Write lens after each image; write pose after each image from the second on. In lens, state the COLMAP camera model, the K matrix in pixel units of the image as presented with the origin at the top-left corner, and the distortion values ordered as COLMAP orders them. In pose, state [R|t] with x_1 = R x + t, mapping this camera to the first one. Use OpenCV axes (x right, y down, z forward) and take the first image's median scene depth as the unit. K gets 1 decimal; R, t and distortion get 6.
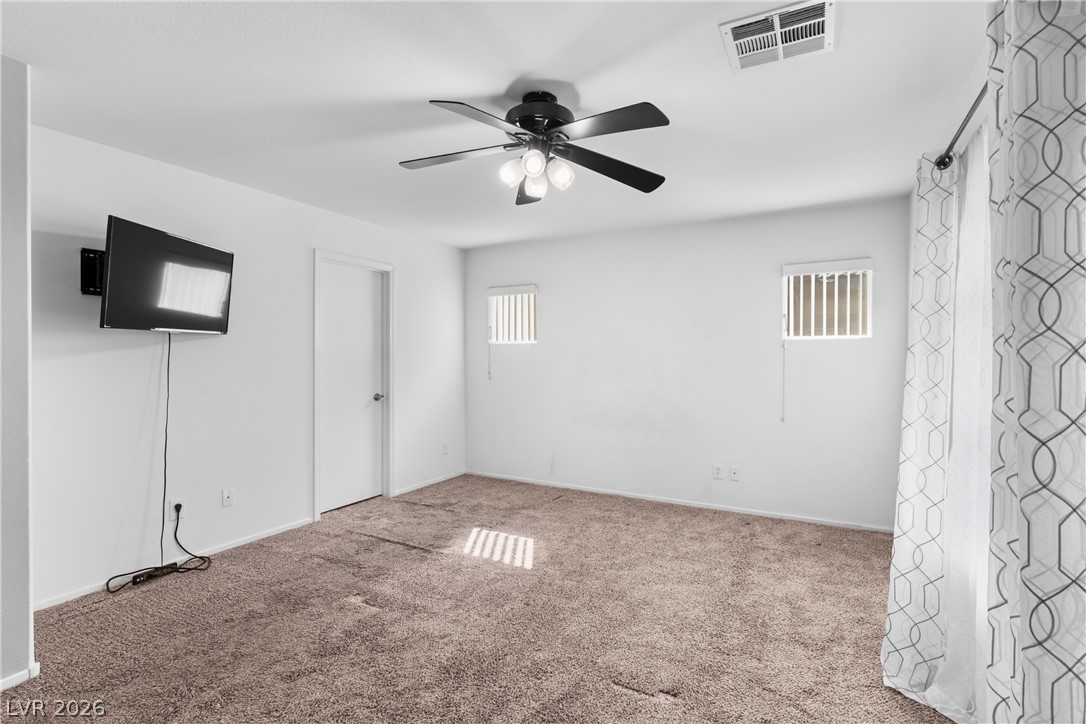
lens RADIAL K [[521.1, 0, 540.8], [0, 521.1, 360.0], [0, 0, 1]] dist [0.004644, -0.000336]
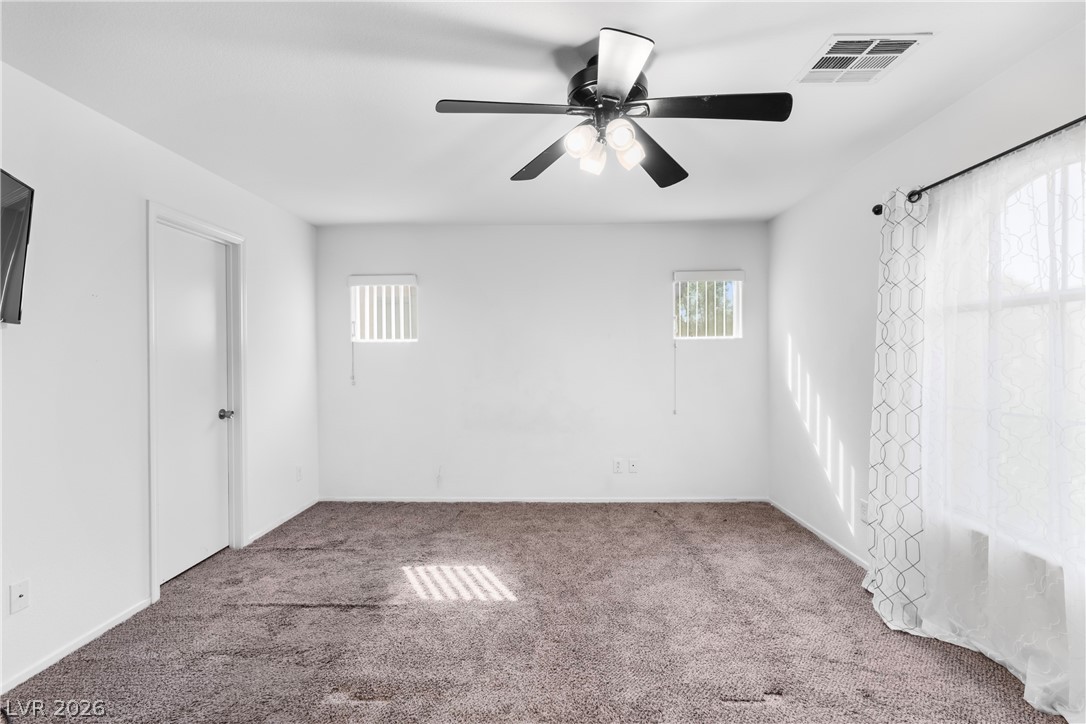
lens RADIAL K [[521.1, 0, 544.4], [0, 521.1, 360.3], [0, 0, 1]] dist [0.004644, -0.000336]
pose [[0.883245, -0.012101, 0.468756, -0.328747], [0.011471, 0.999925, 0.004198, -0.003189], [-0.468772, 0.001669, 0.883318, 0.176793]]
